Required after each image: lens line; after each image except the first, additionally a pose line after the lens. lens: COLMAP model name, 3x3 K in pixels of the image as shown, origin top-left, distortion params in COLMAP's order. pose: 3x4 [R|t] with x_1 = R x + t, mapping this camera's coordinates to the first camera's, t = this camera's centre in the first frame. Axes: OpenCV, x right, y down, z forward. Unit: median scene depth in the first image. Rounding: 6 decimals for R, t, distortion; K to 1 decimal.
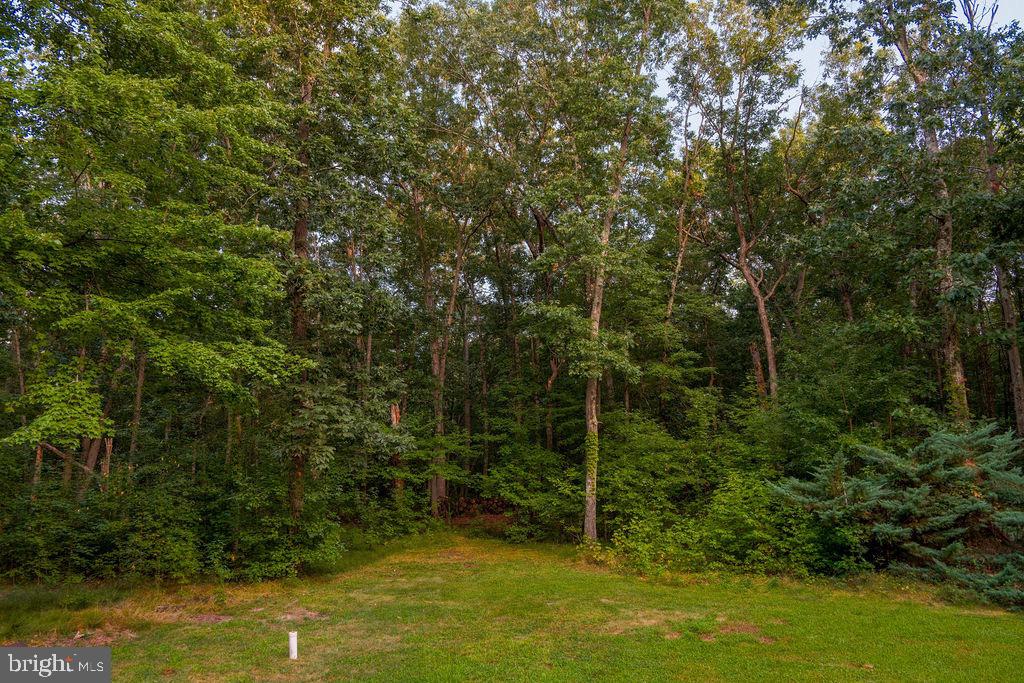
lens RADIAL K [[690.5, 0, 512.0], [0, 690.5, 341.5], [0, 0, 1]] dist [-0.017353, 0.000838]
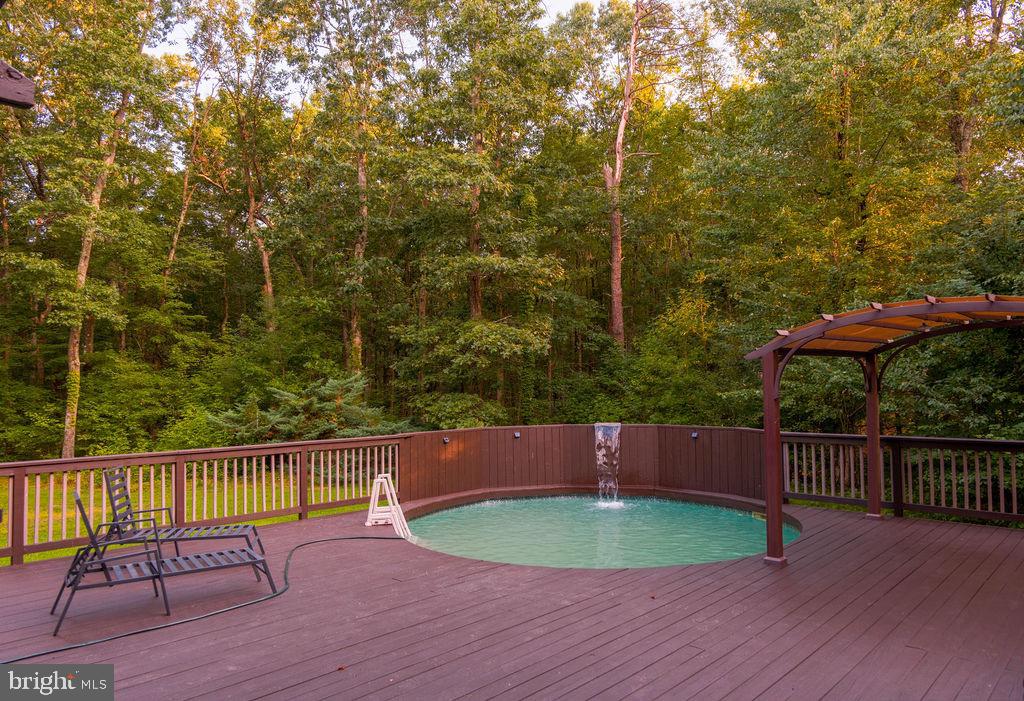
lens RADIAL K [[692.2, 0, 512.0], [0, 692.2, 350.5], [0, 0, 1]] dist [-0.009873, 0.000950]
pose [[0.813499, 0.024923, 0.581032, 0.043185], [-0.095932, 0.991146, 0.091799, -0.076572], [-0.573600, -0.130418, 0.808687, -0.323754]]
